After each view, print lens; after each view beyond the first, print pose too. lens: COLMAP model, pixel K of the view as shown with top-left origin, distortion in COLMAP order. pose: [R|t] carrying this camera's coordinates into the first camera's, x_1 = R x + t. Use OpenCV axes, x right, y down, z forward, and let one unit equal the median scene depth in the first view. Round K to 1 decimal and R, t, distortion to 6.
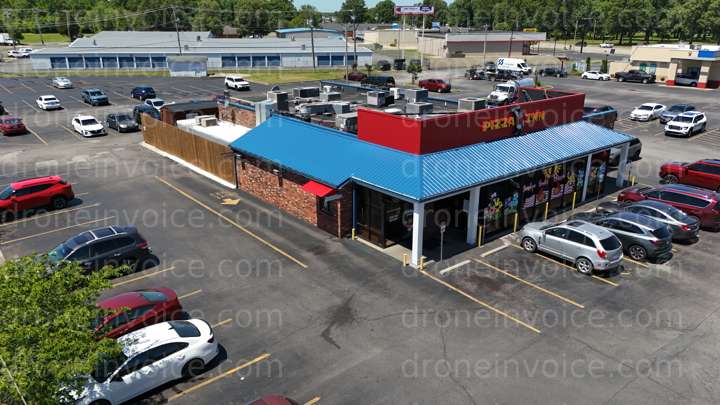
lens RADIAL K [[528.3, 0, 360.0], [0, 528.3, 202.5], [0, 0, 1]] dist [0.100995, -0.117315]
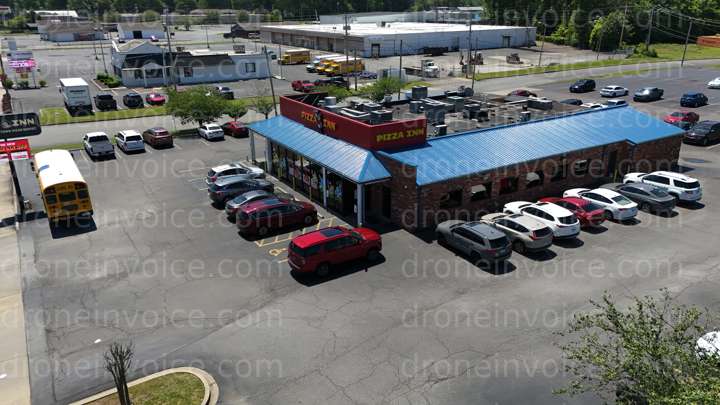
lens RADIAL K [[528.3, 0, 360.0], [0, 528.3, 202.5], [0, 0, 1]] dist [0.100995, -0.117315]
pose [[-0.125732, 0.347228, -0.929314, 1.606635], [-0.319059, 0.872827, 0.369289, -0.501871], [0.939358, 0.342937, 0.001044, 1.149692]]
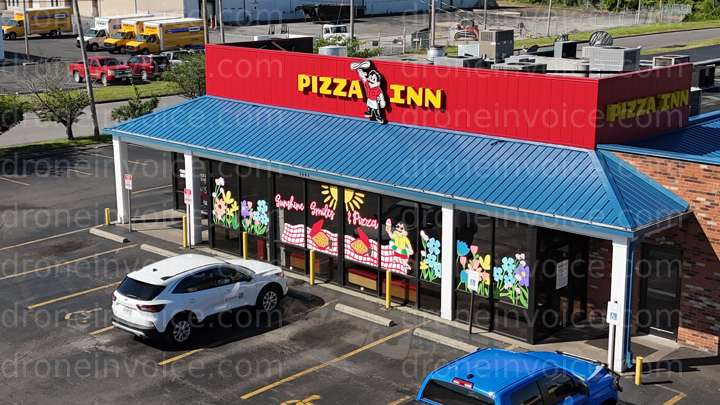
lens RADIAL K [[1032.3, 0, 360.0], [0, 1032.3, 202.5], [0, 0, 1]] dist [0.238681, -0.923485]
pose [[0.130351, 0.228389, -0.964804, 1.247782], [-0.322189, 0.930051, 0.176632, -0.221623], [0.937658, 0.287825, 0.194818, 0.812712]]
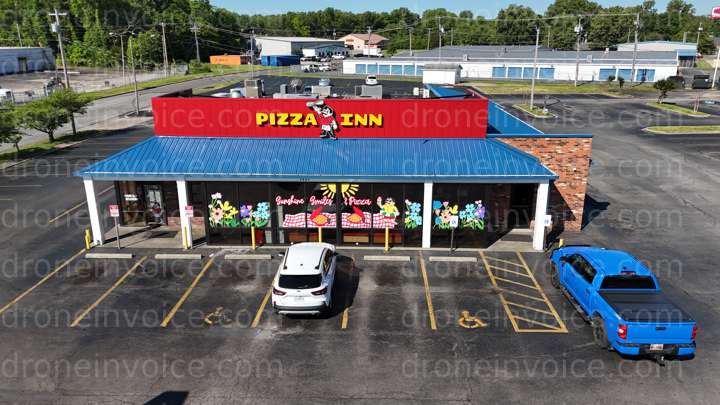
lens RADIAL K [[528.3, 0, 360.0], [0, 528.3, 202.5], [0, 0, 1]] dist [0.100995, -0.117315]
pose [[0.751336, 0.191535, -0.631513, 0.838563], [-0.212818, 0.976151, 0.042864, -0.077264], [0.624662, 0.102192, 0.774179, 0.430912]]
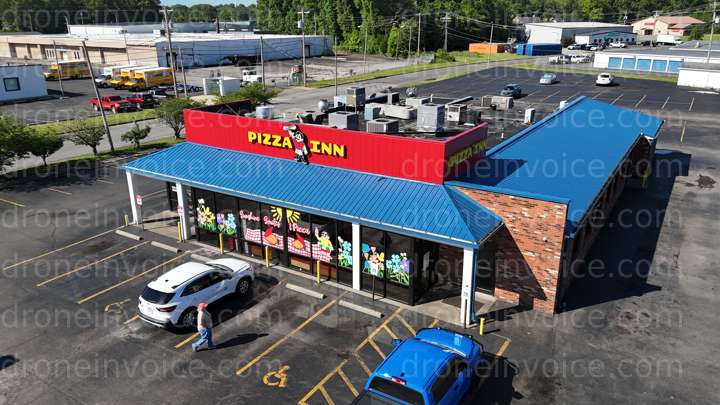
lens RADIAL K [[528.3, 0, 360.0], [0, 528.3, 202.5], [0, 0, 1]] dist [0.100995, -0.117315]
pose [[0.313904, 0.305132, -0.899088, 1.059762], [-0.308115, 0.928440, 0.207519, -0.262694], [0.898070, 0.211881, 0.385457, 0.778183]]
